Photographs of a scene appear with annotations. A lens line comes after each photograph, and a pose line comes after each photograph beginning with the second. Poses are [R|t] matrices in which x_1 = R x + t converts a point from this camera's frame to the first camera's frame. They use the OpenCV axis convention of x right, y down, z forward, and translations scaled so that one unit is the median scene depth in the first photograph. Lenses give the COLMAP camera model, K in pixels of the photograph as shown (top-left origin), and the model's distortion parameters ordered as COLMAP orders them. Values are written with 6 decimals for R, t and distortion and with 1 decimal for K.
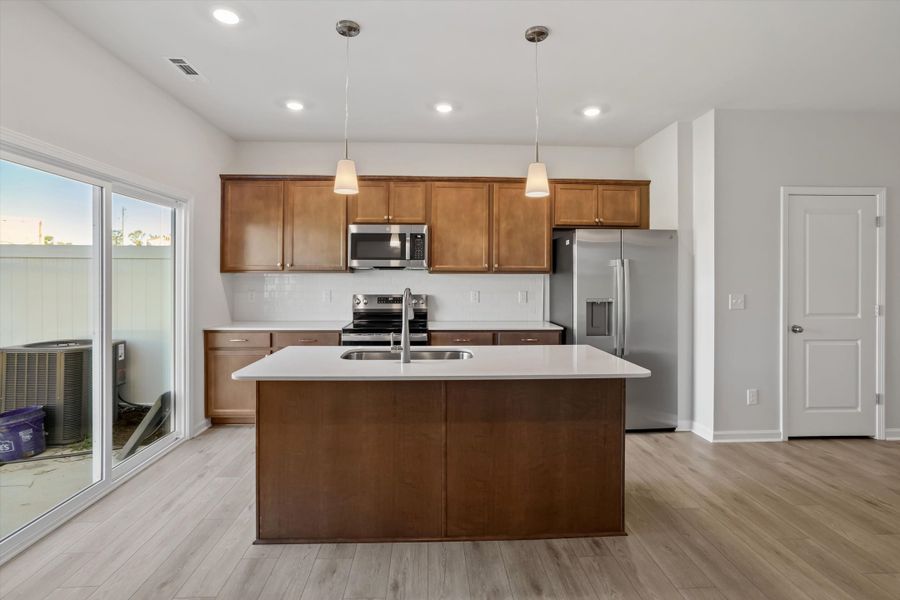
lens RADIAL K [[442.5, 0, 445.7], [0, 442.5, 281.6], [0, 0, 1]] dist [-0.047906, 0.028933]
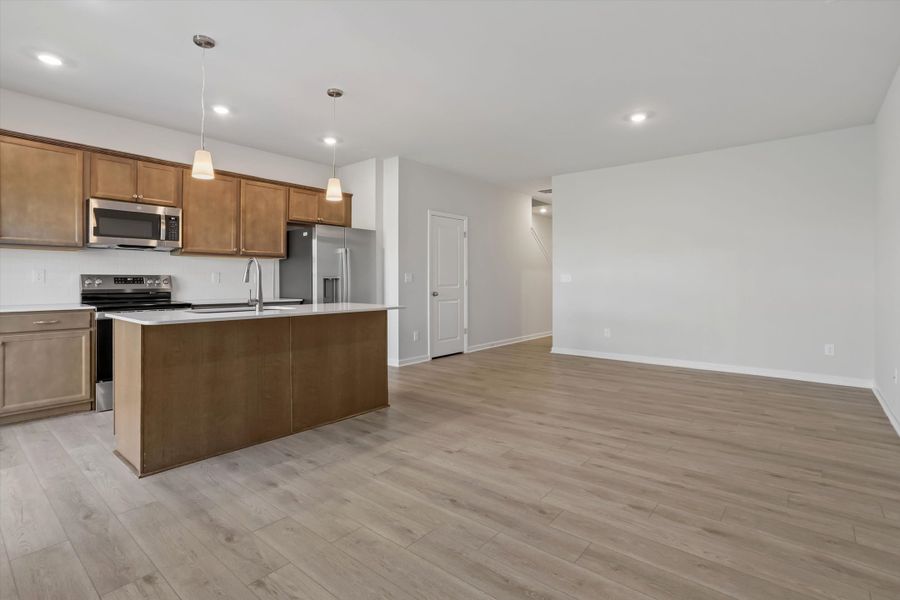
lens RADIAL K [[442.5, 0, 445.7], [0, 442.5, 281.6], [0, 0, 1]] dist [-0.047906, 0.028933]
pose [[0.676656, -0.003729, 0.736290, -0.405953], [0.005801, 0.999983, -0.000266, 0.055366], [-0.736276, 0.004452, 0.676666, -0.192477]]
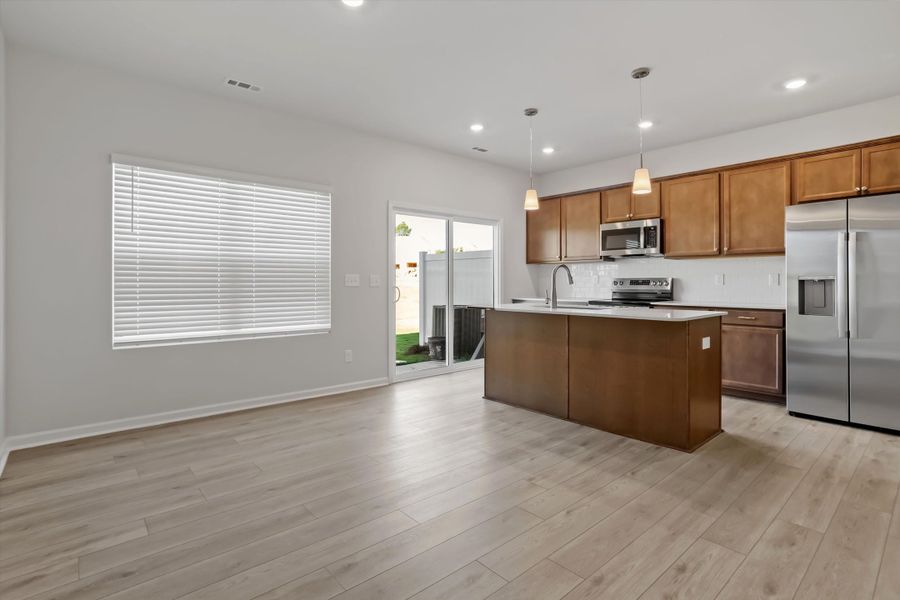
lens RADIAL K [[442.5, 0, 445.7], [0, 442.5, 281.6], [0, 0, 1]] dist [-0.047906, 0.028933]
pose [[0.620253, -0.004008, -0.784392, 0.555077], [-0.003439, 0.999963, -0.007829, 0.057404], [0.784395, 0.007553, 0.620216, -0.193300]]
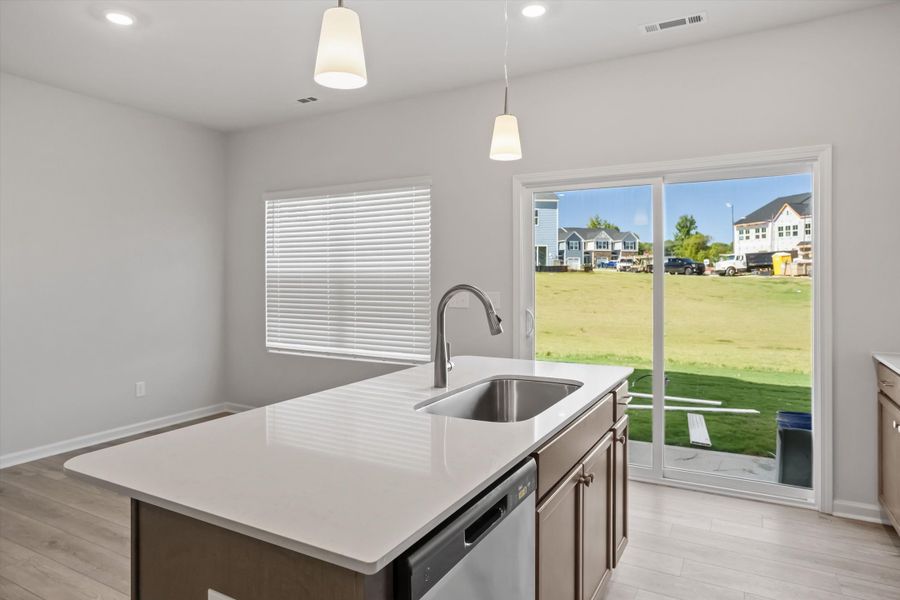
lens RADIAL K [[553.5, 0, 452.9], [0, 553.5, 280.5], [0, 0, 1]] dist [-0.004905, -0.000673]
pose [[-0.522189, 0.004514, -0.852818, 0.393301], [-0.004460, 0.999958, 0.008024, 0.002174], [0.852818, 0.007994, -0.522147, 0.870015]]
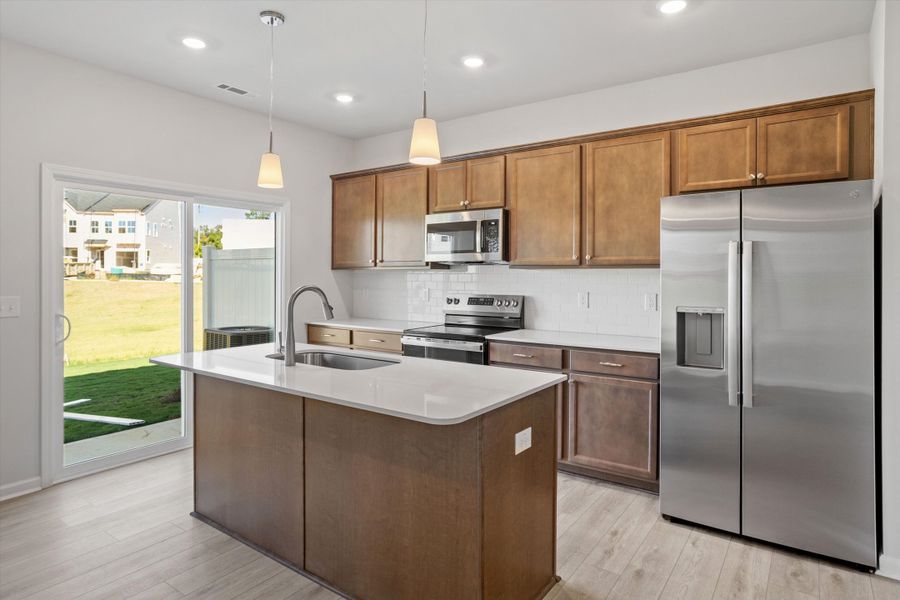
lens RADIAL K [[520.0, 0, 446.3], [0, 520.0, 278.8], [0, 0, 1]] dist [-0.061300, 0.056039]
pose [[0.786090, 0.002382, -0.618108, 0.485002], [-0.004889, 0.999985, -0.002365, 0.002589], [0.618093, 0.004881, 0.786090, 0.209690]]
